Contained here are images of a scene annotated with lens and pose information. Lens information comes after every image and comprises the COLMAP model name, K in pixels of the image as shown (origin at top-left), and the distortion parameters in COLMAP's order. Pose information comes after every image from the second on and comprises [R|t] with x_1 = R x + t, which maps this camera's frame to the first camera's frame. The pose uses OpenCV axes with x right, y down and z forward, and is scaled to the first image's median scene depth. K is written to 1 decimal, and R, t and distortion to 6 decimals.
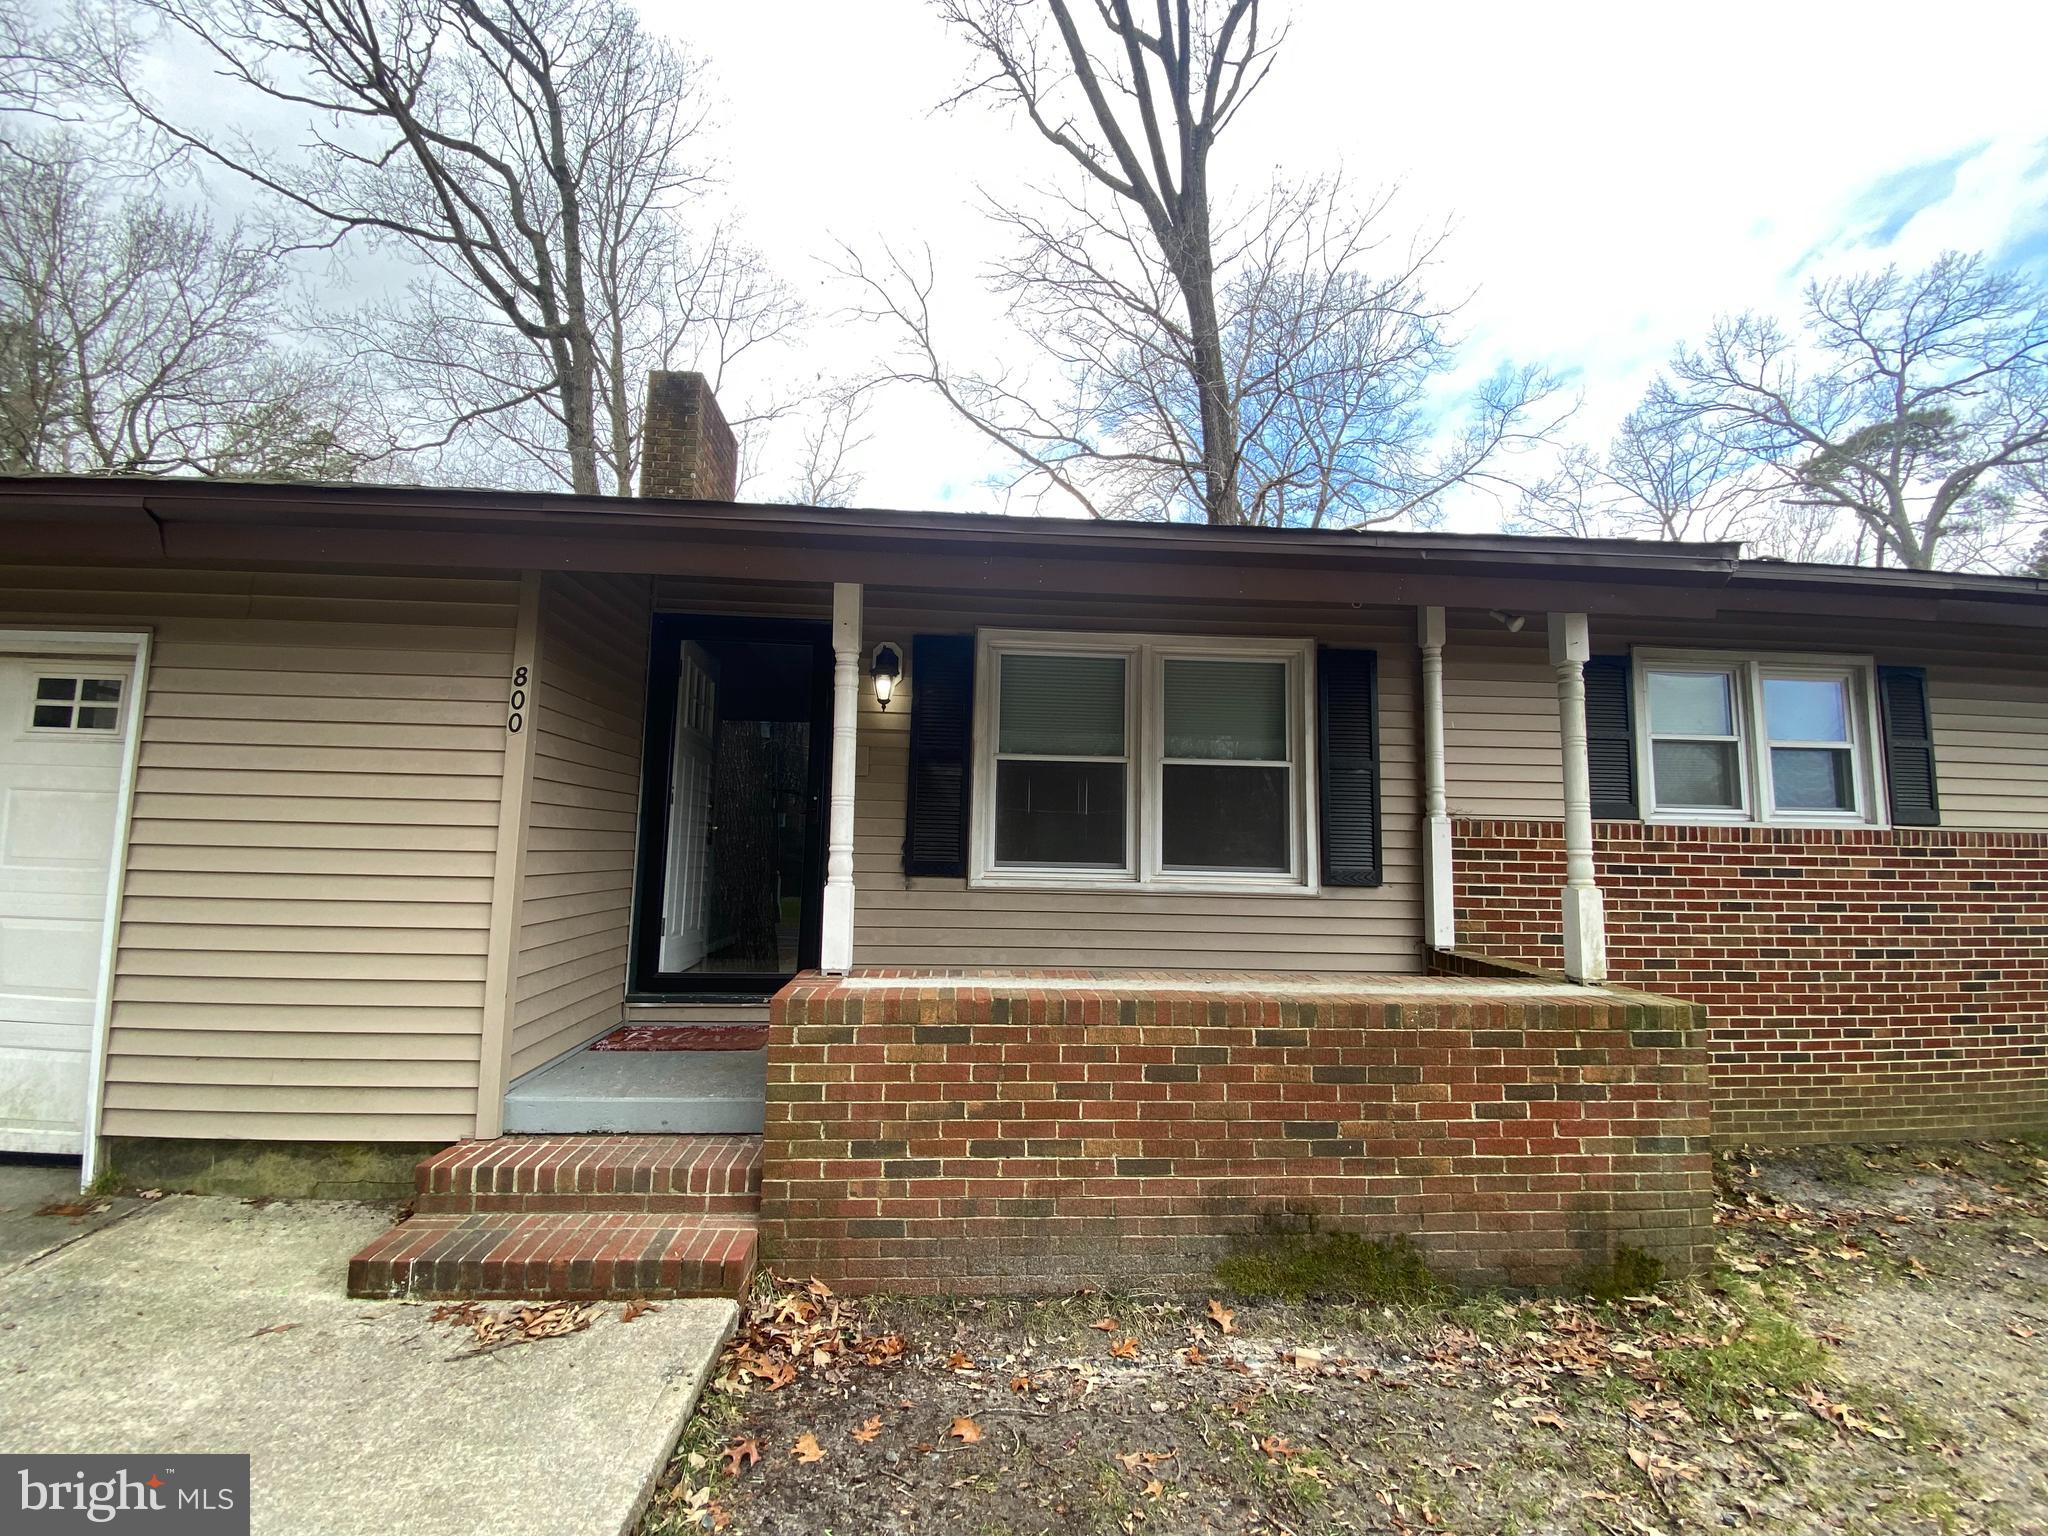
lens RADIAL K [[832.0, 0, 1020.4], [0, 832.0, 744.4], [0, 0, 1]] dist [-0.003570, -0.010360]
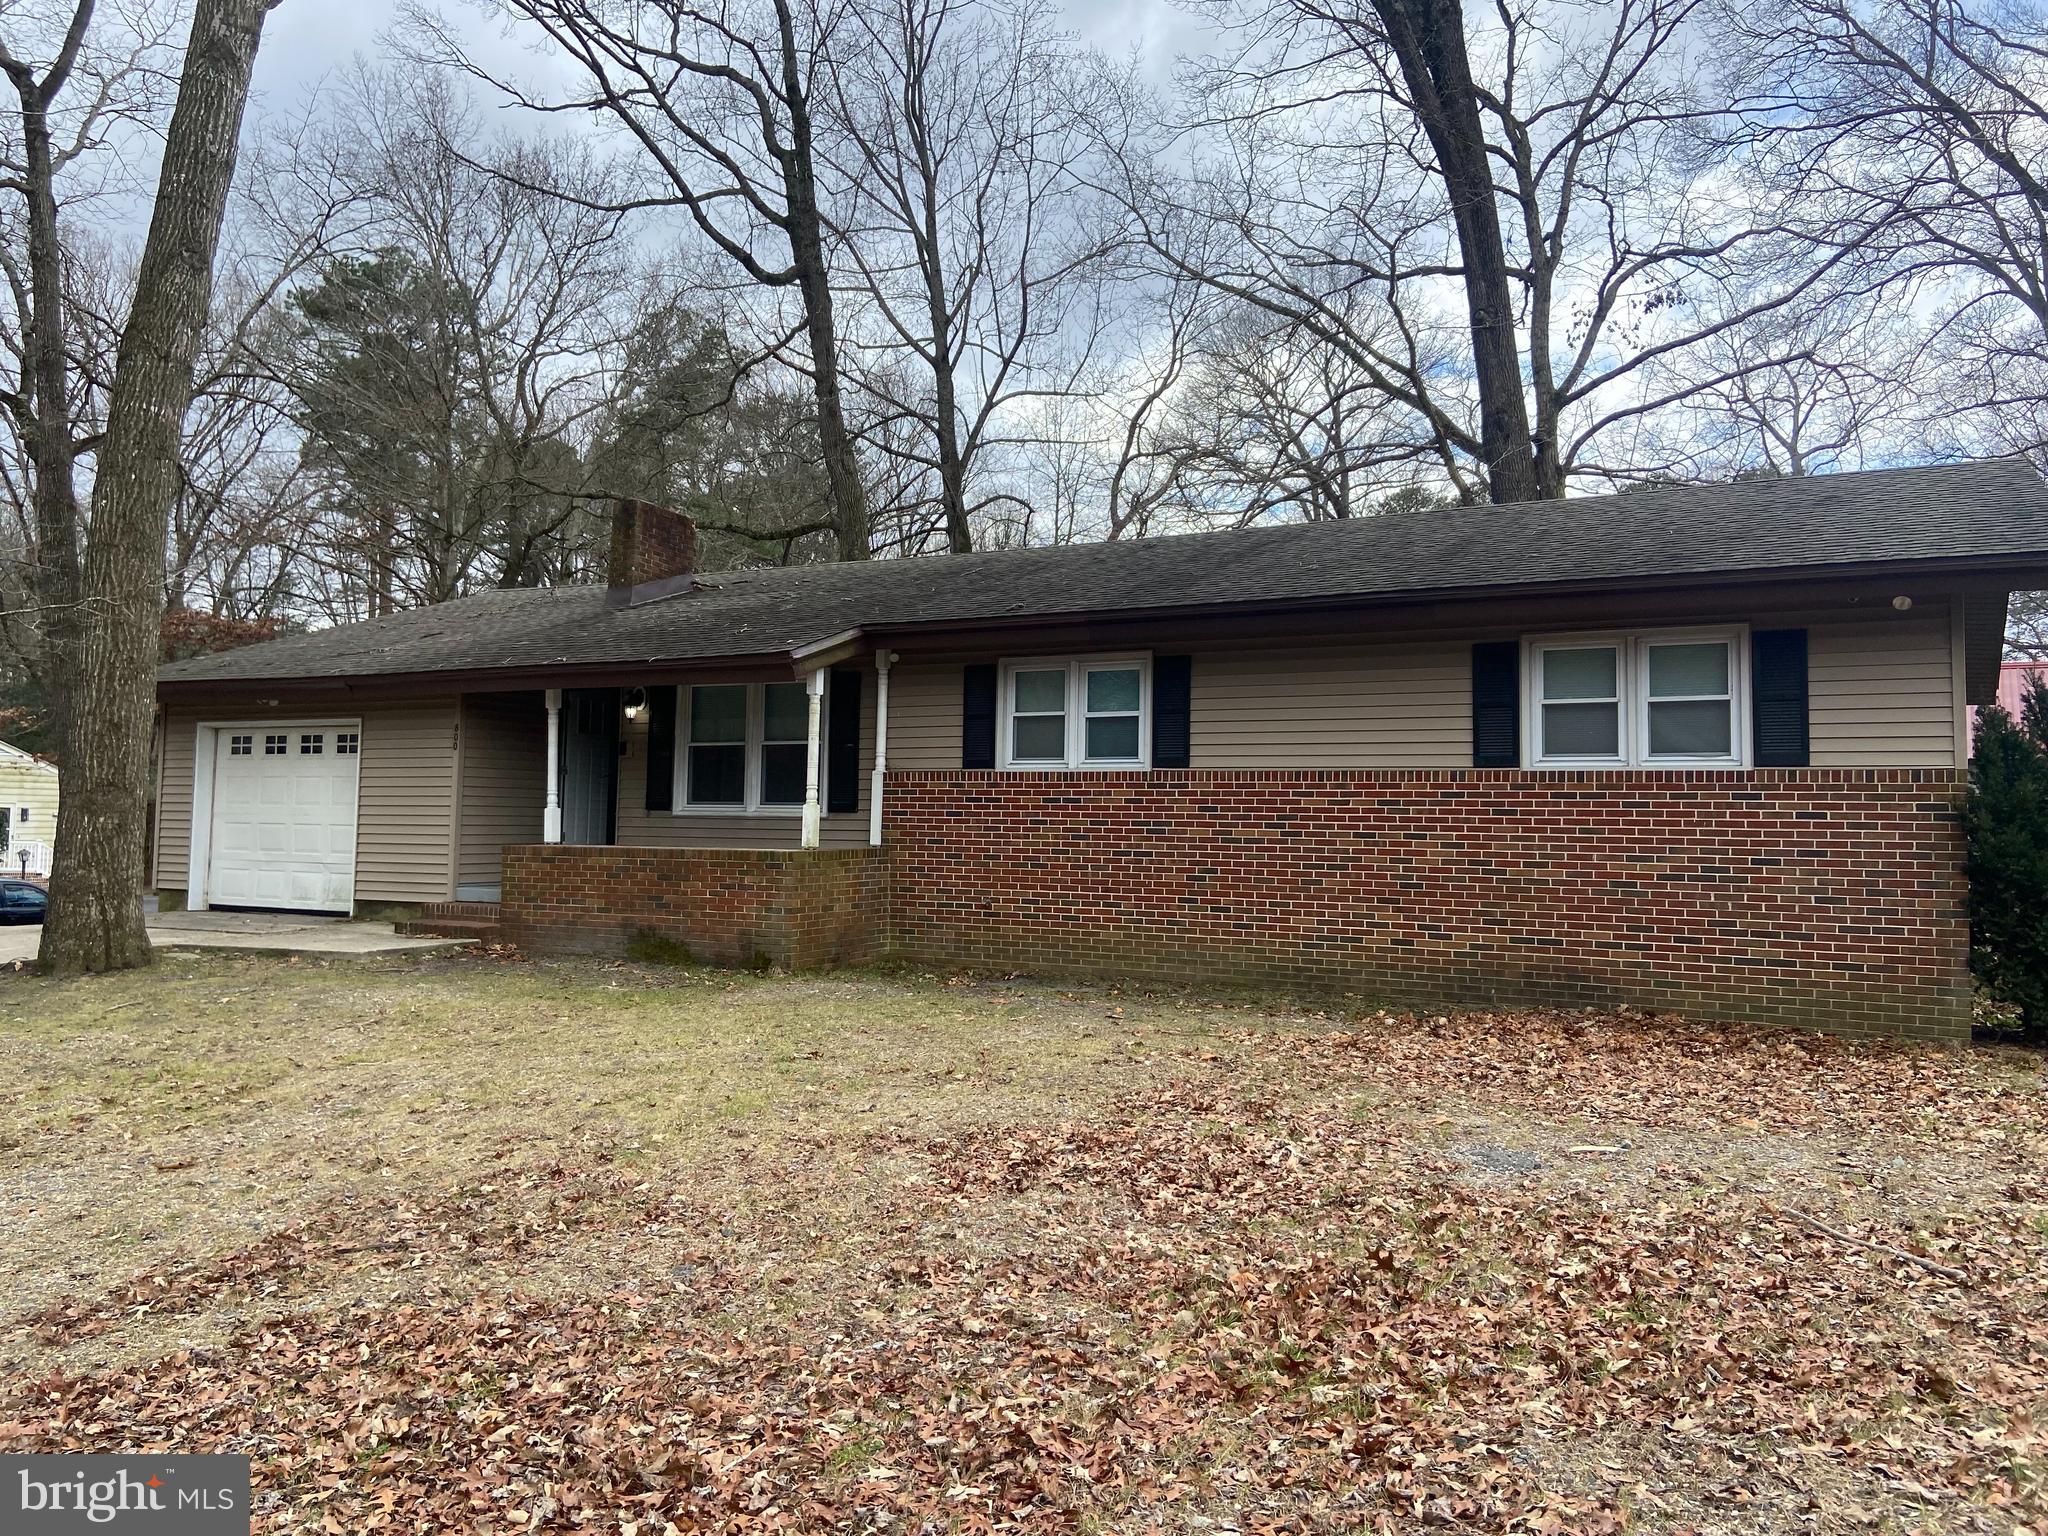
lens RADIAL K [[1521.0, 0, 1063.6], [0, 1521.0, 688.3], [0, 0, 1]] dist [0.039429, 0.005269]
pose [[0.852021, -0.056072, -0.520496, 3.502411], [0.067655, 0.997703, 0.003267, -0.092867], [0.519118, -0.037997, 0.853858, -2.080589]]
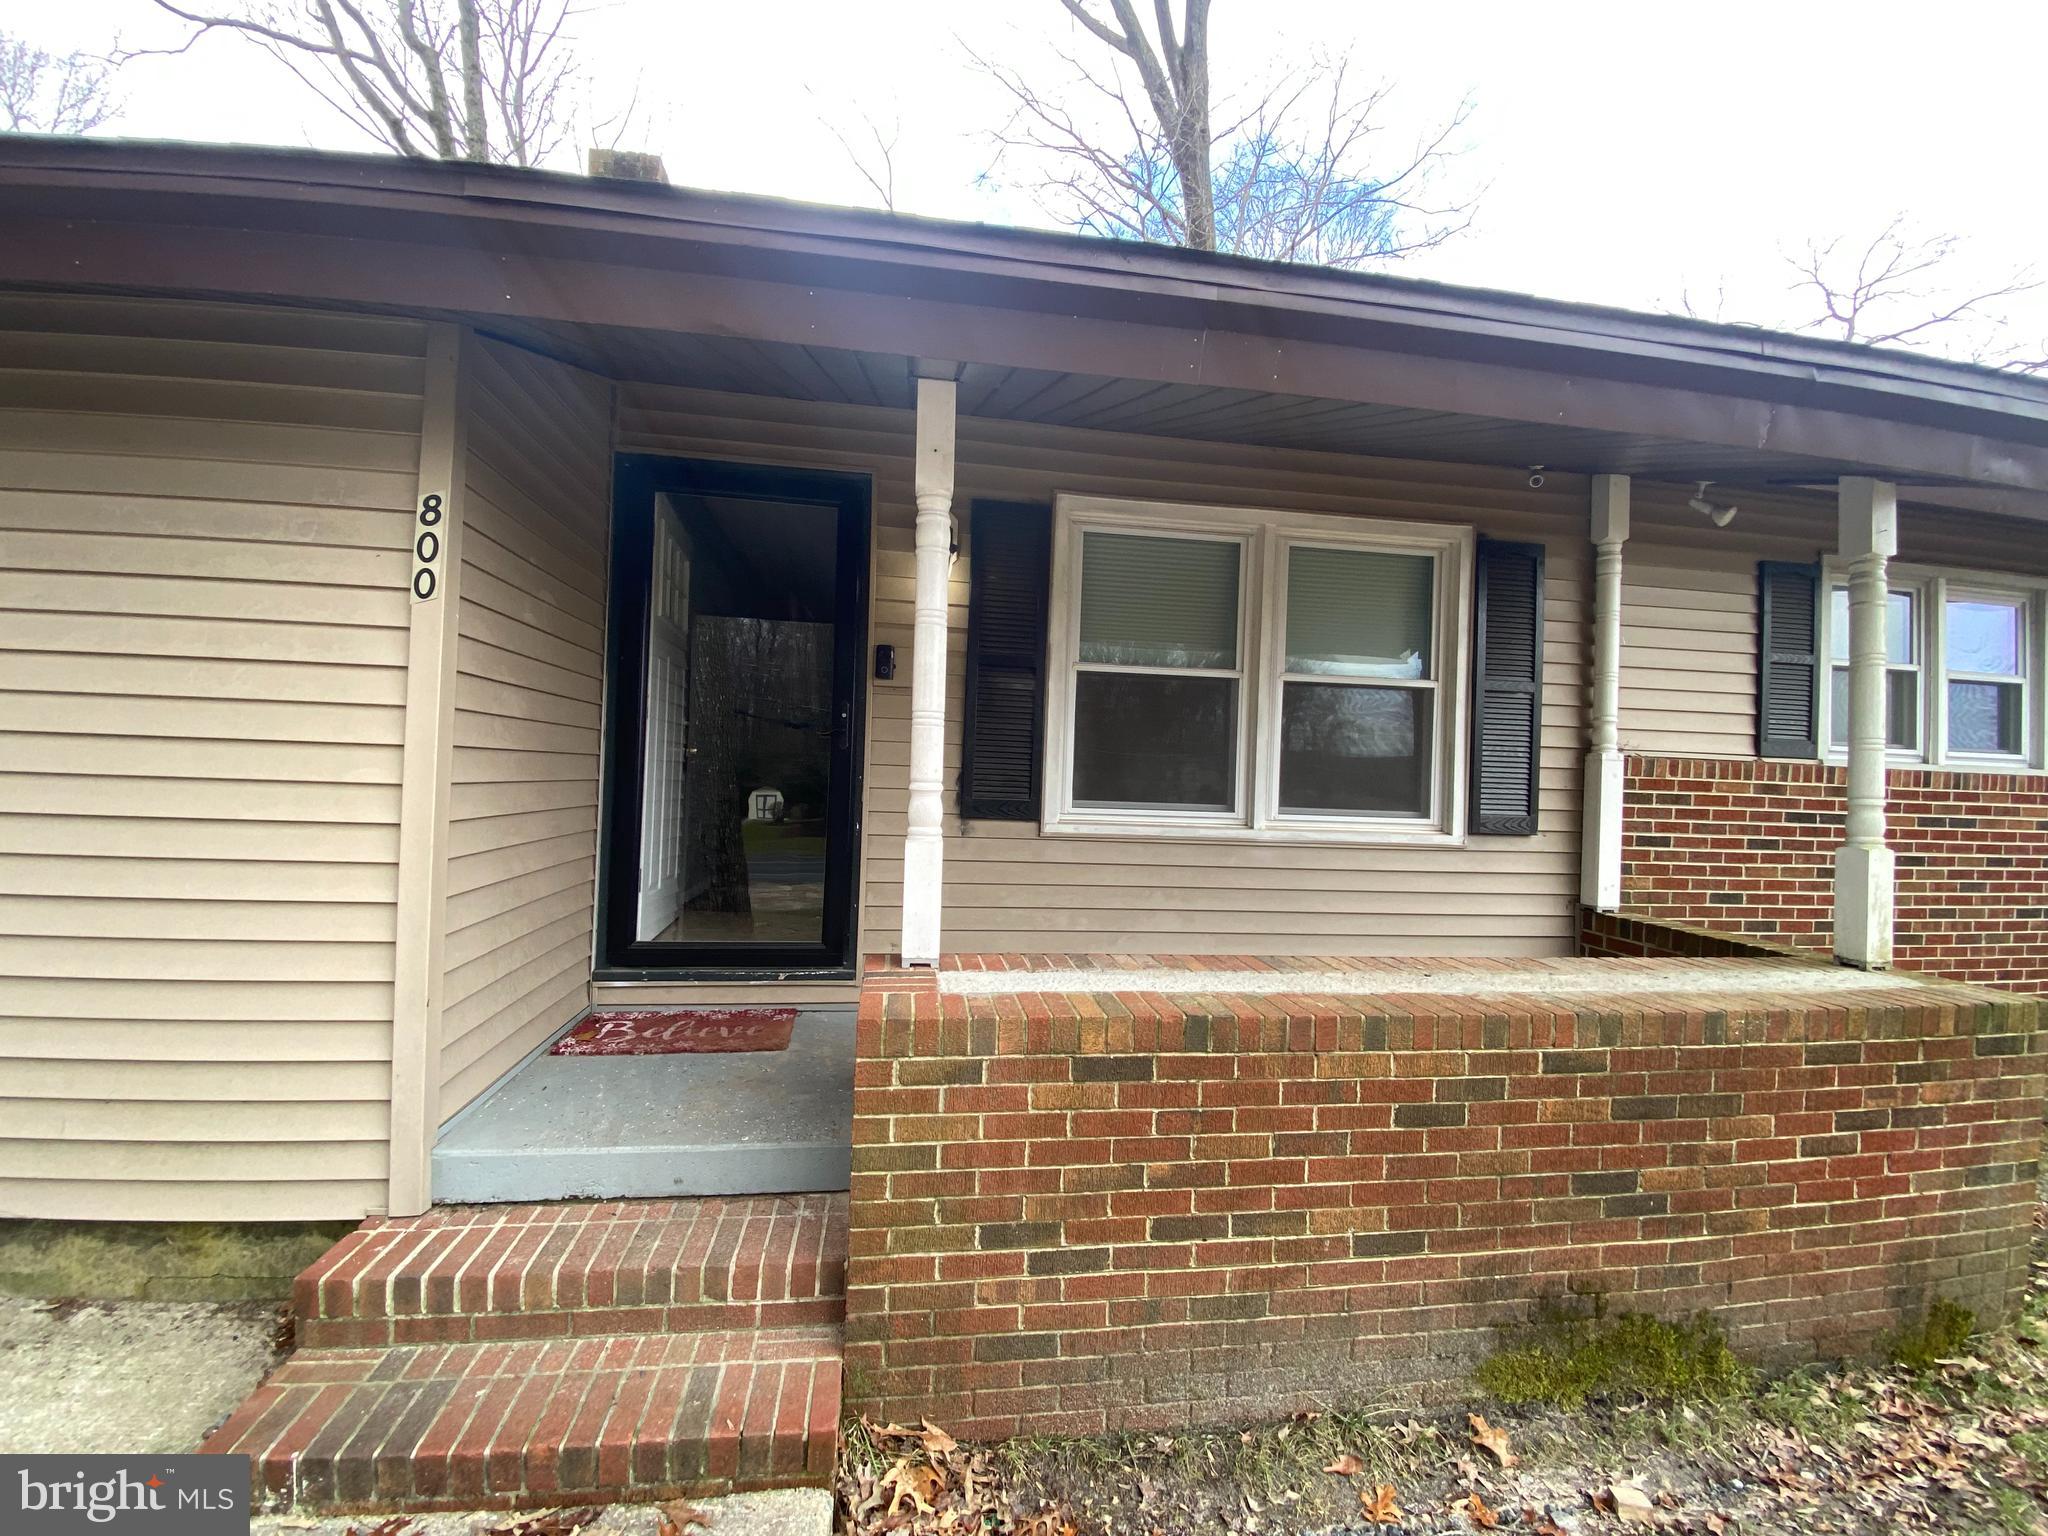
lens RADIAL K [[832.0, 0, 1014.4], [0, 832.0, 749.2], [0, 0, 1]] dist [-0.003570, -0.010360]
pose [[0.997179, 0.016417, 0.073242, -0.201473], [-0.023367, 0.995197, 0.095058, 0.028124], [-0.071329, -0.096501, 0.992774, 0.324503]]
